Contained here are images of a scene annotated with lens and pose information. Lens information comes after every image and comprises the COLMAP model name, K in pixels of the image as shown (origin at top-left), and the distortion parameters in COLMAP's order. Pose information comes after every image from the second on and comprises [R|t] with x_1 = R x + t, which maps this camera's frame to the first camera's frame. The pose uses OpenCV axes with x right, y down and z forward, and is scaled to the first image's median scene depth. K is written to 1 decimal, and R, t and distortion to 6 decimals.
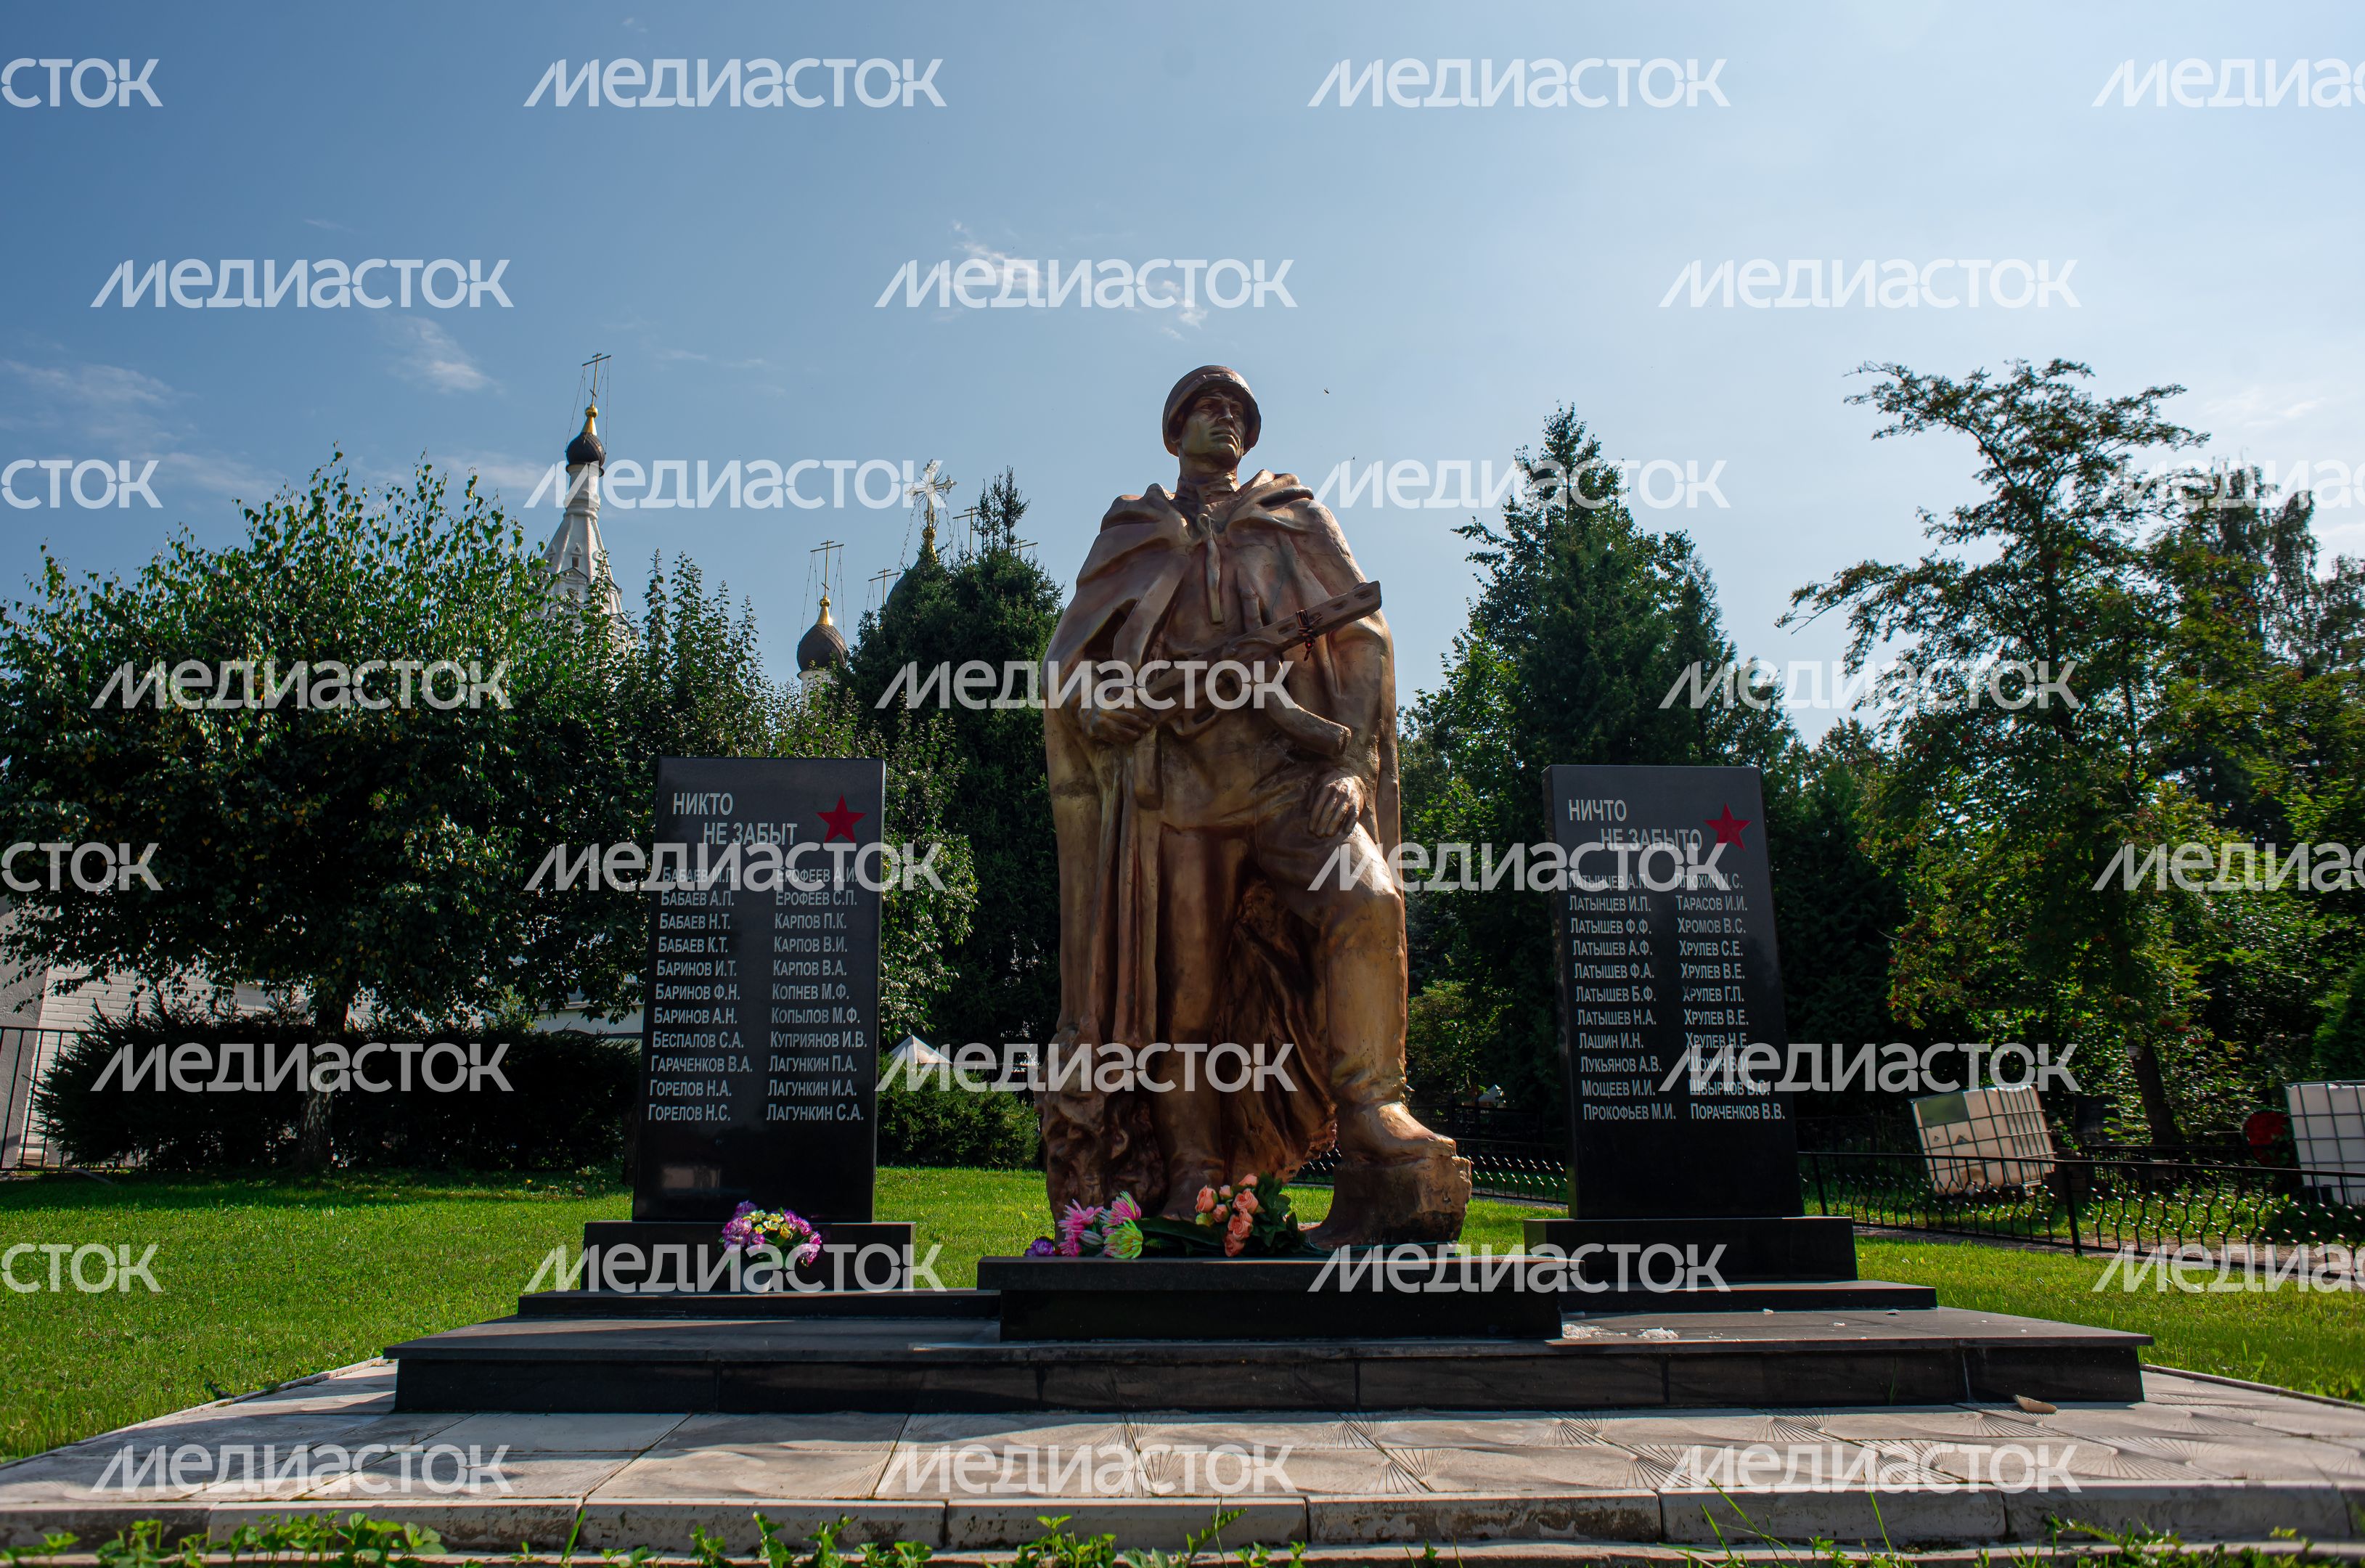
lens RADIAL K [[1697.8, 0, 1104.6], [0, 1697.8, 726.6], [0, 0, 1]] dist [-0.085414, 0.073259]
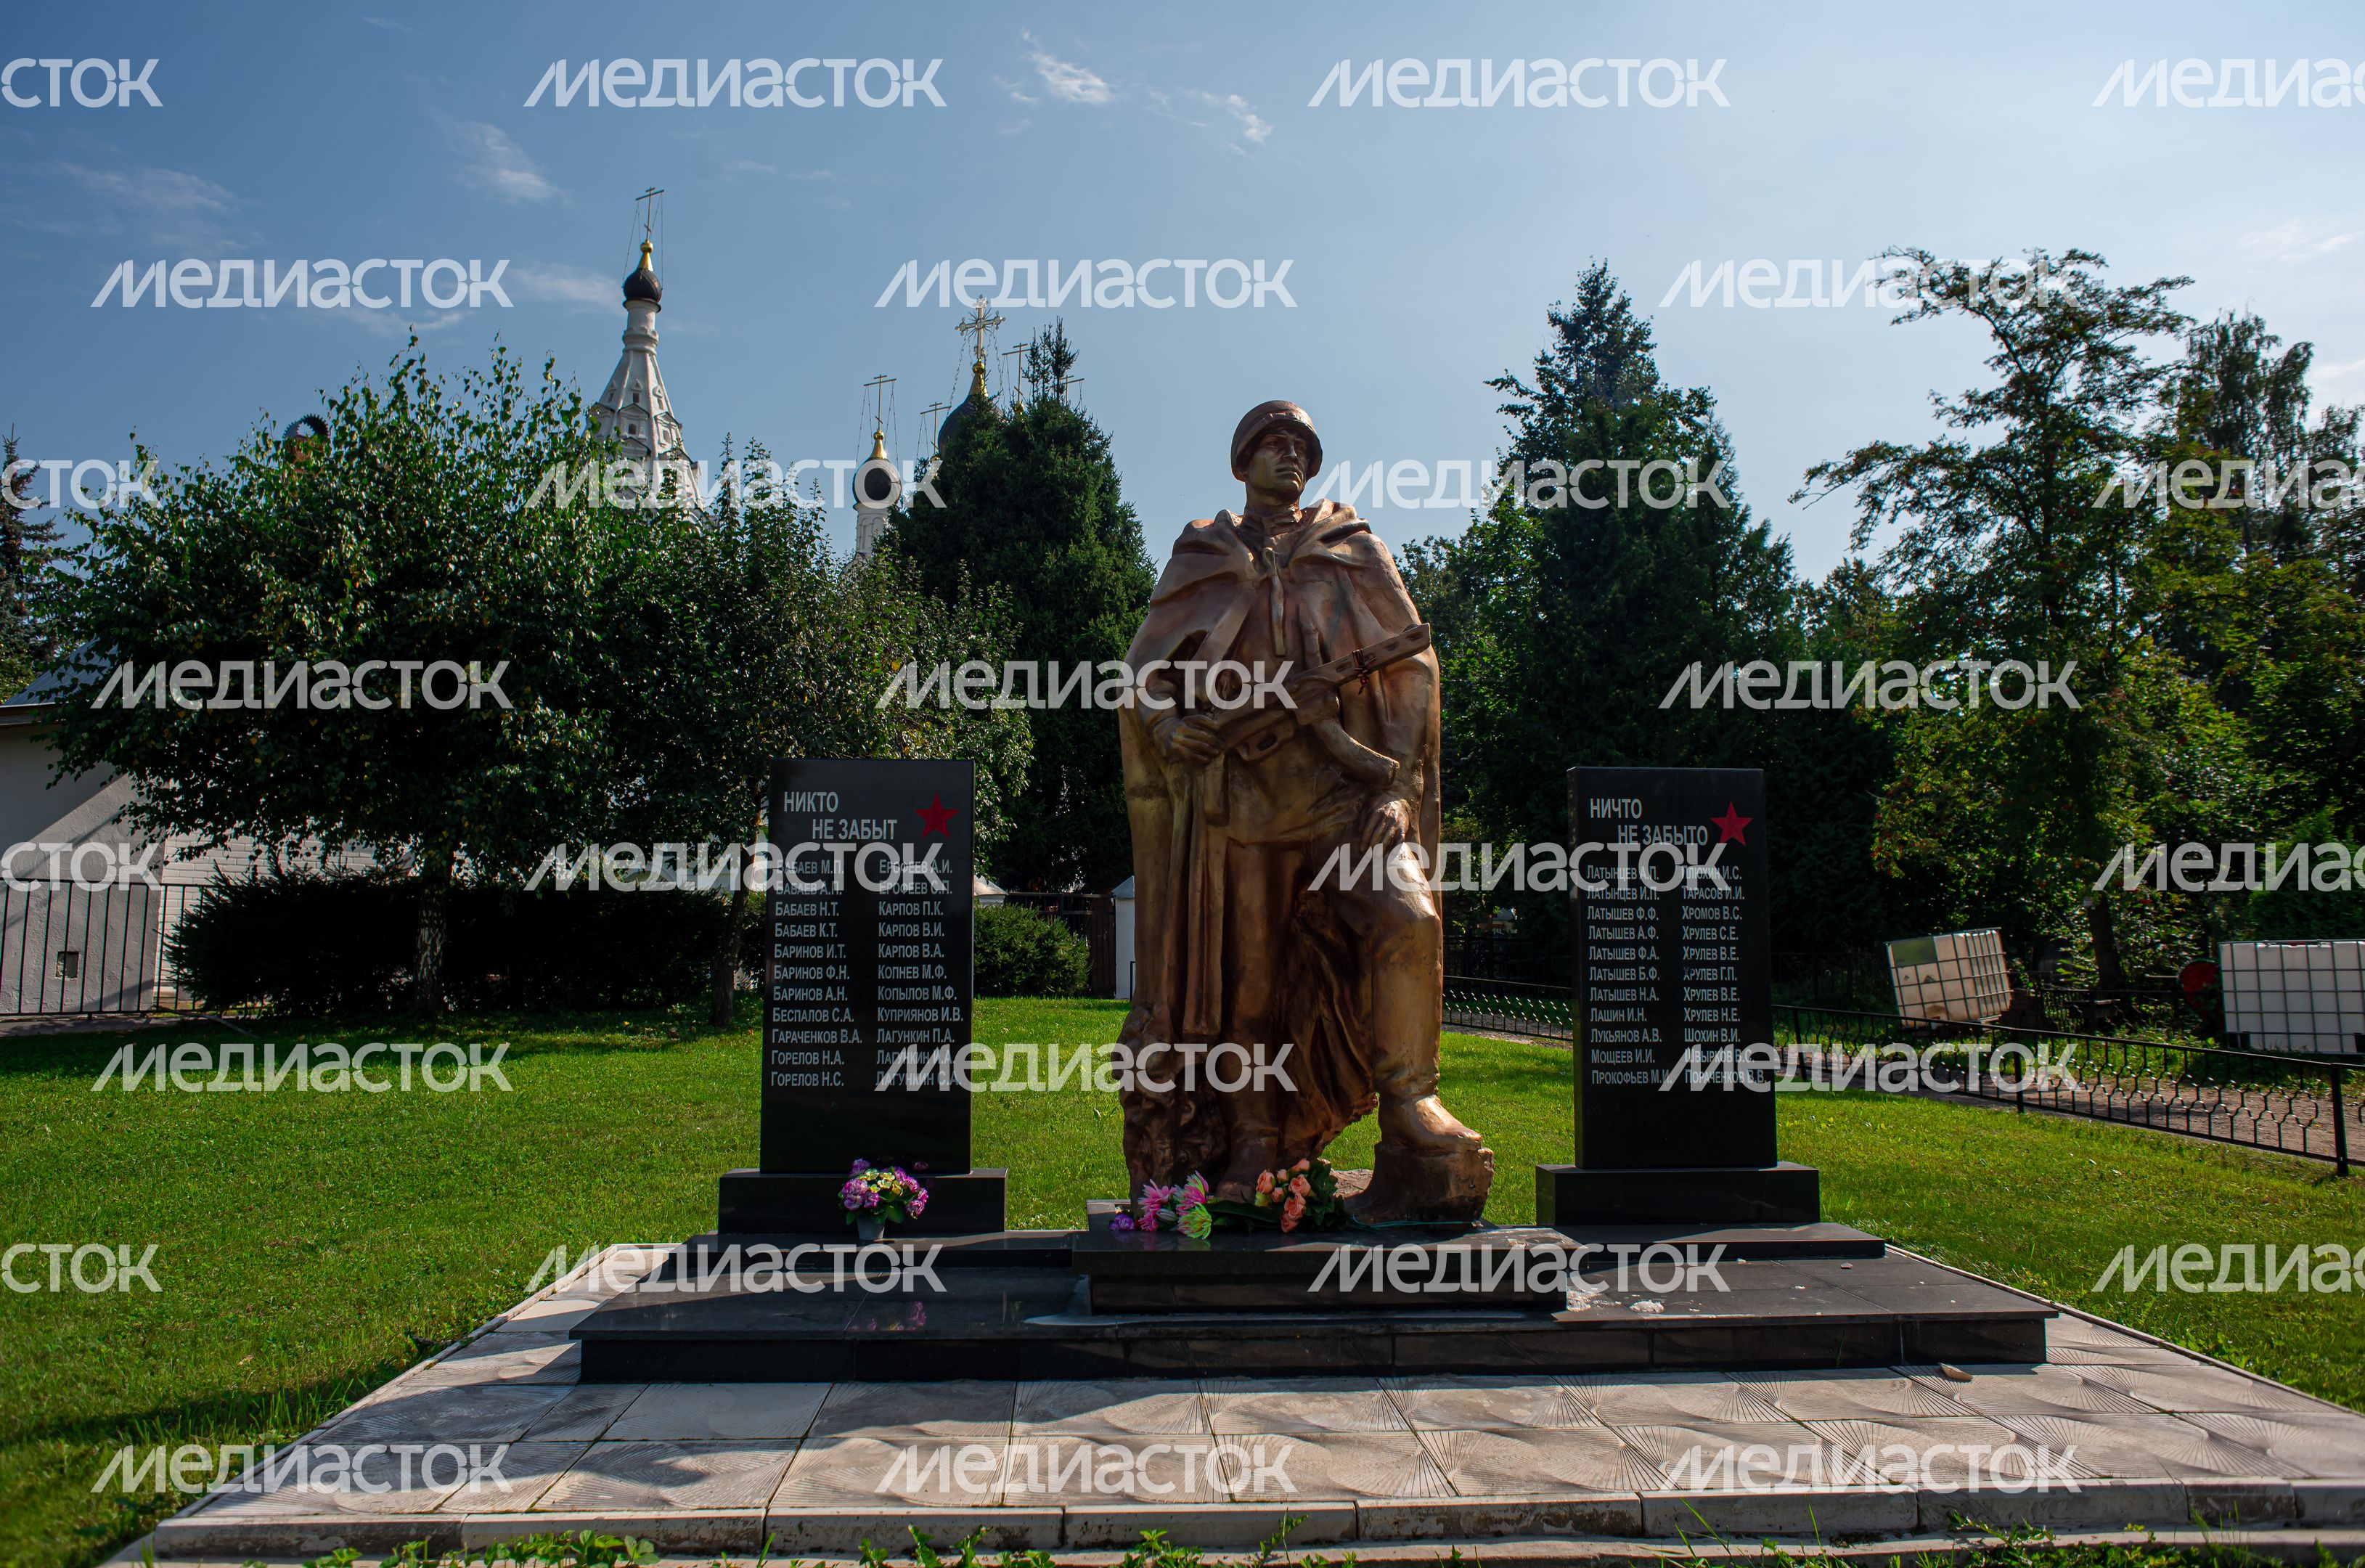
lens RADIAL K [[1611.2, 0, 1175.2], [0, 1611.2, 776.3], [0, 0, 1]] dist [-0.085256, 0.073366]
pose [[0.999798, 0.005739, 0.019261, -0.006831], [-0.008438, 0.989671, 0.143107, -0.042264], [-0.018241, -0.143240, 0.989520, -0.013869]]
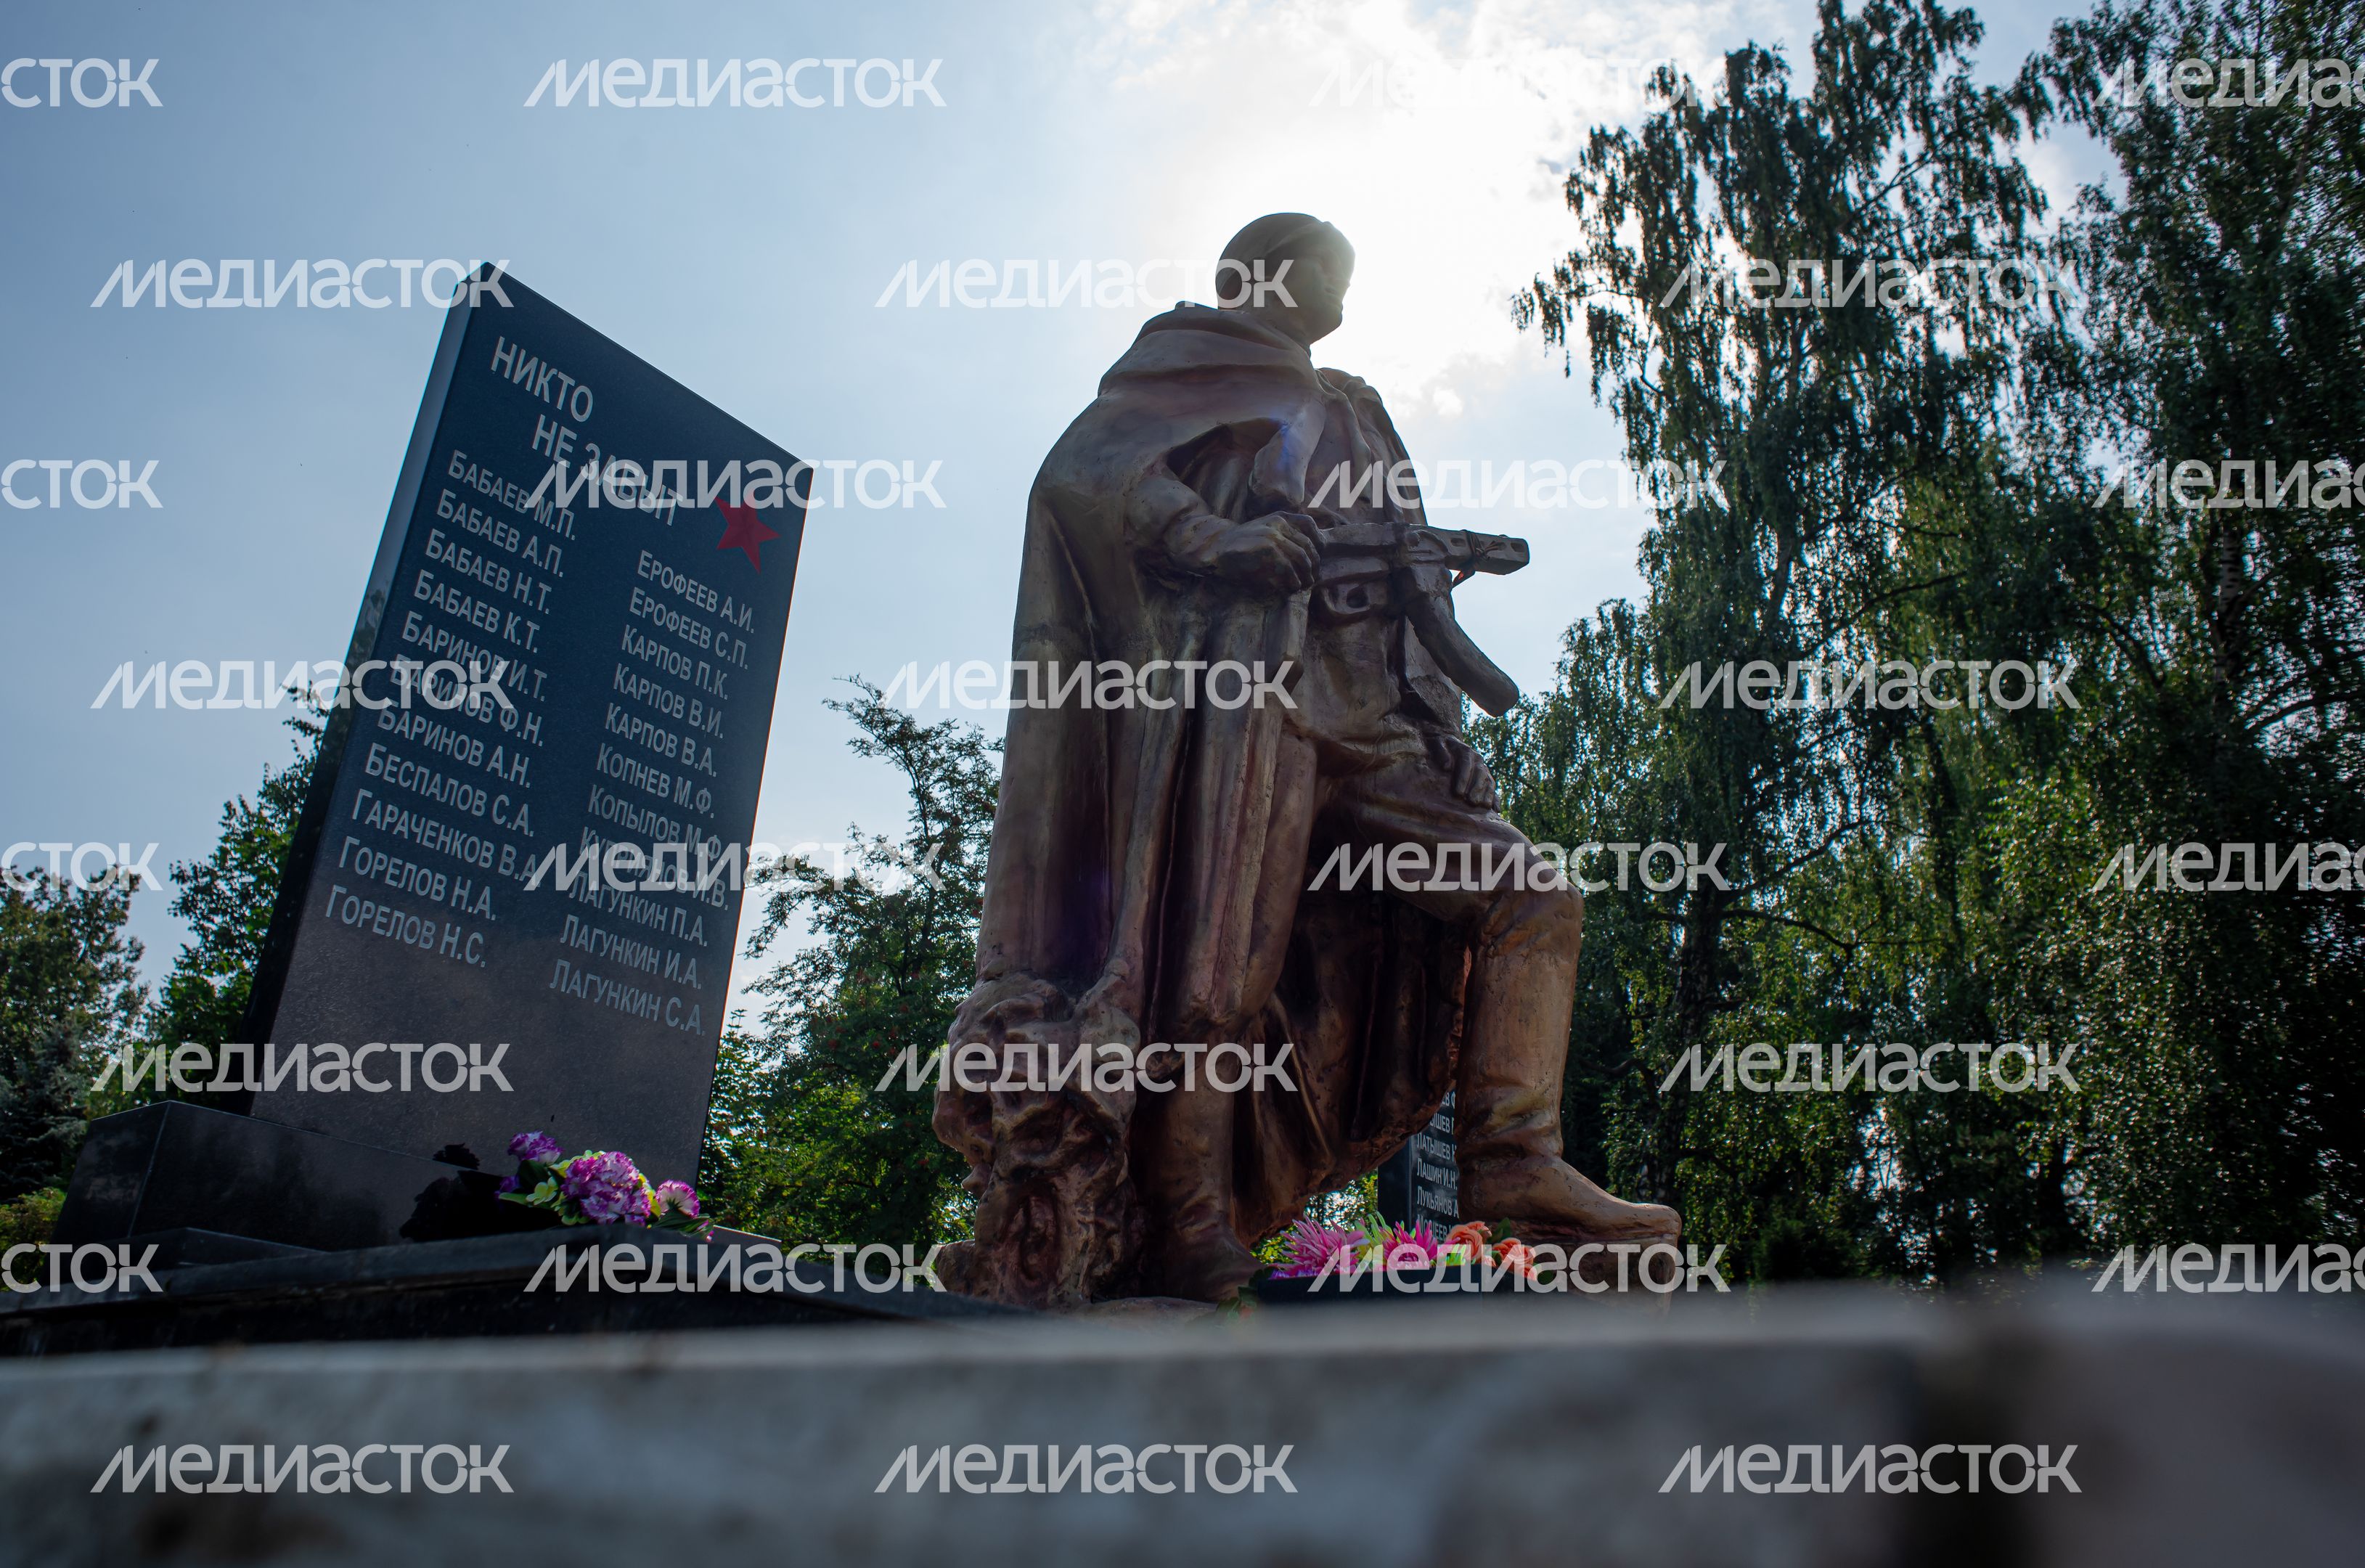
lens RADIAL K [[1696.1, 0, 1144.0], [0, 1696.1, 779.5], [0, 0, 1]] dist [-0.090488, 0.085336]
pose [[0.664368, 0.351362, 0.659666, -0.141786], [-0.250843, 0.936238, -0.246043, 0.083238], [-0.704054, -0.002009, 0.710143, 0.172060]]
